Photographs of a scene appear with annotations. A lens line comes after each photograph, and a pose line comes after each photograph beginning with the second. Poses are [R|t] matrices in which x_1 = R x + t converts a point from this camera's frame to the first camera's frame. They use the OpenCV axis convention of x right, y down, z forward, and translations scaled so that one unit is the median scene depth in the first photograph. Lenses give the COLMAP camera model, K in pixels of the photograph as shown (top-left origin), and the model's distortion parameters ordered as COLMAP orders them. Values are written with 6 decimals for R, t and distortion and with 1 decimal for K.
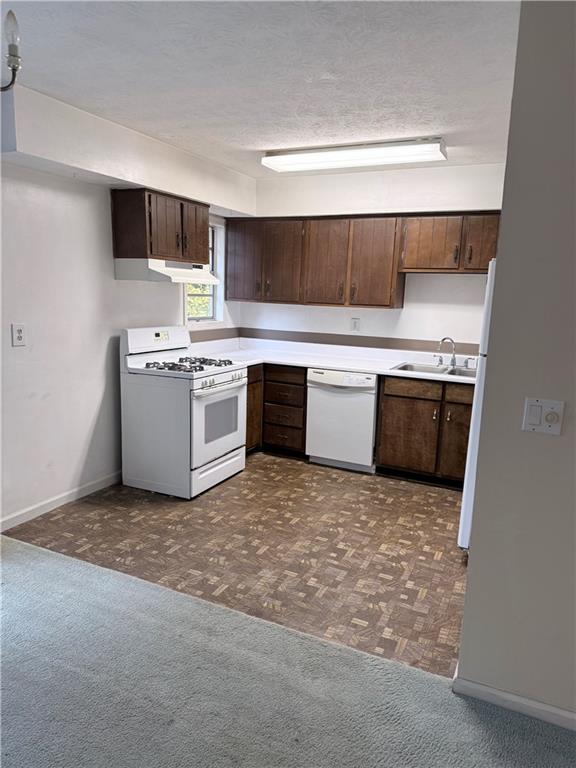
lens RADIAL K [[533.7, 0, 286.3], [0, 533.7, 380.6], [0, 0, 1]] dist [0.048712, -0.061904]
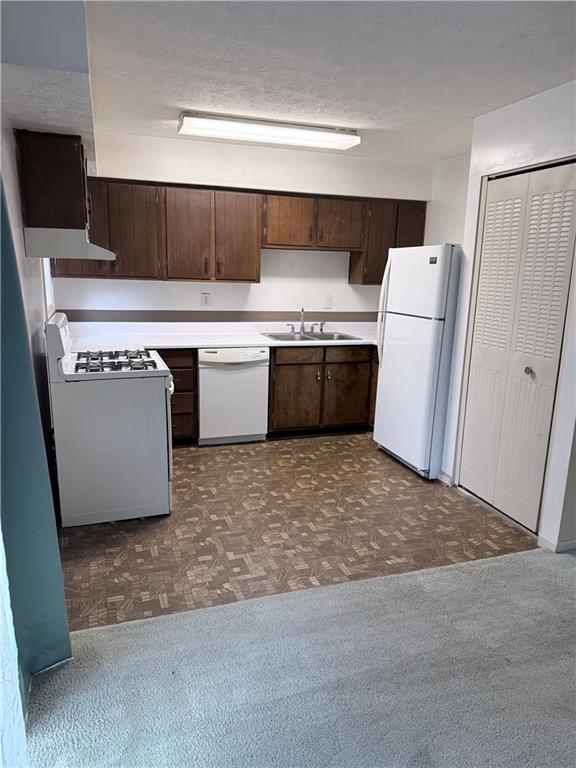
lens RADIAL K [[533.7, 0, 289.0], [0, 533.7, 390.6], [0, 0, 1]] dist [0.048712, -0.061904]
pose [[0.702914, -0.171503, 0.690289, -0.532092], [0.111532, 0.985066, 0.131169, -0.058721], [-0.702476, -0.015211, 0.711545, 0.214228]]
